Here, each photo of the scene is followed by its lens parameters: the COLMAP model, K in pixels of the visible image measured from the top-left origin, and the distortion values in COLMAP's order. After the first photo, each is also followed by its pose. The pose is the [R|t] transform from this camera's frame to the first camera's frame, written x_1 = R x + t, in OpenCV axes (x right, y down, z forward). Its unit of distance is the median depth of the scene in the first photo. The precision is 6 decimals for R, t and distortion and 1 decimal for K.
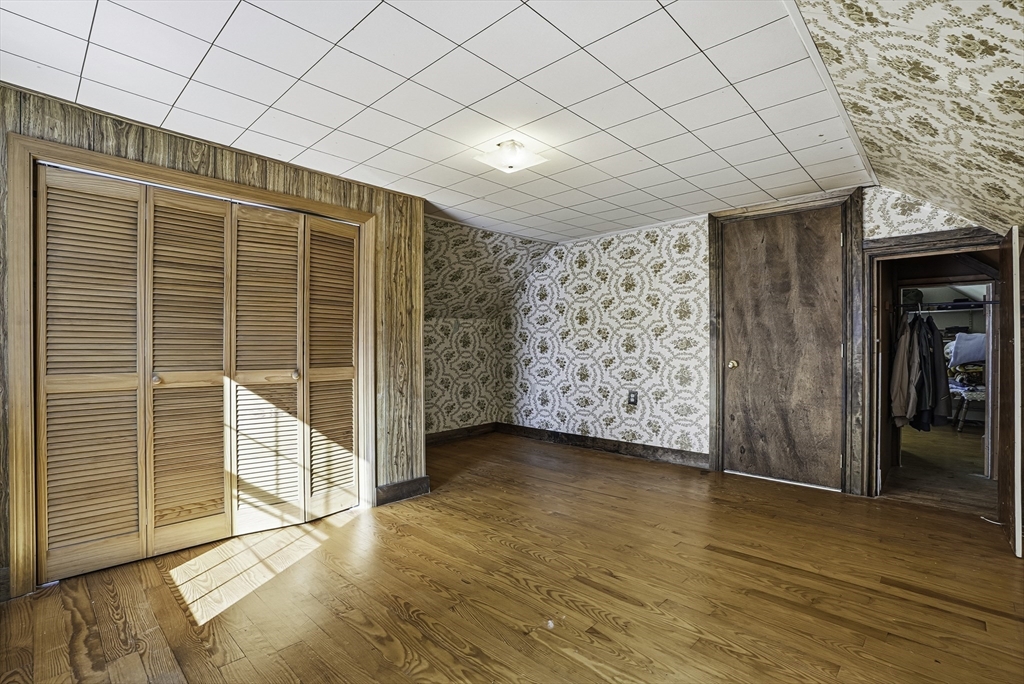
lens RADIAL K [[492.2, 0, 512.0], [0, 492.2, 342.0], [0, 0, 1]] dist [-0.078230, 0.033178]
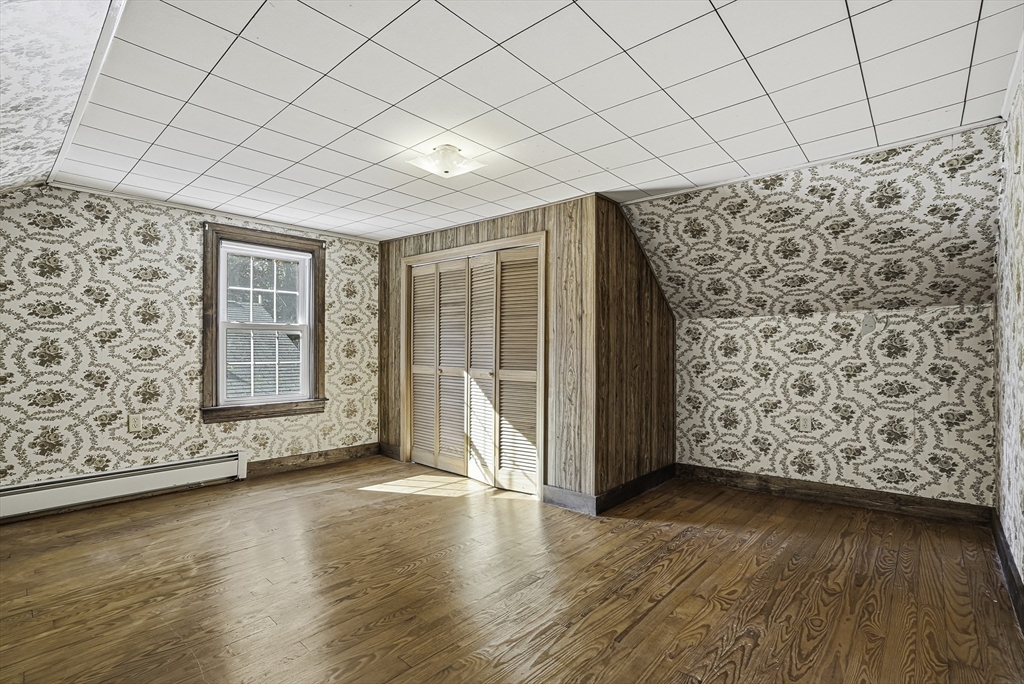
lens RADIAL K [[492.2, 0, 512.0], [0, 492.2, 342.0], [0, 0, 1]] dist [-0.078230, 0.033178]
pose [[0.007445, -0.015485, -0.999852, 0.775906], [0.001646, 0.999879, -0.015473, 0.001221], [0.999971, -0.001531, 0.007469, 0.889399]]
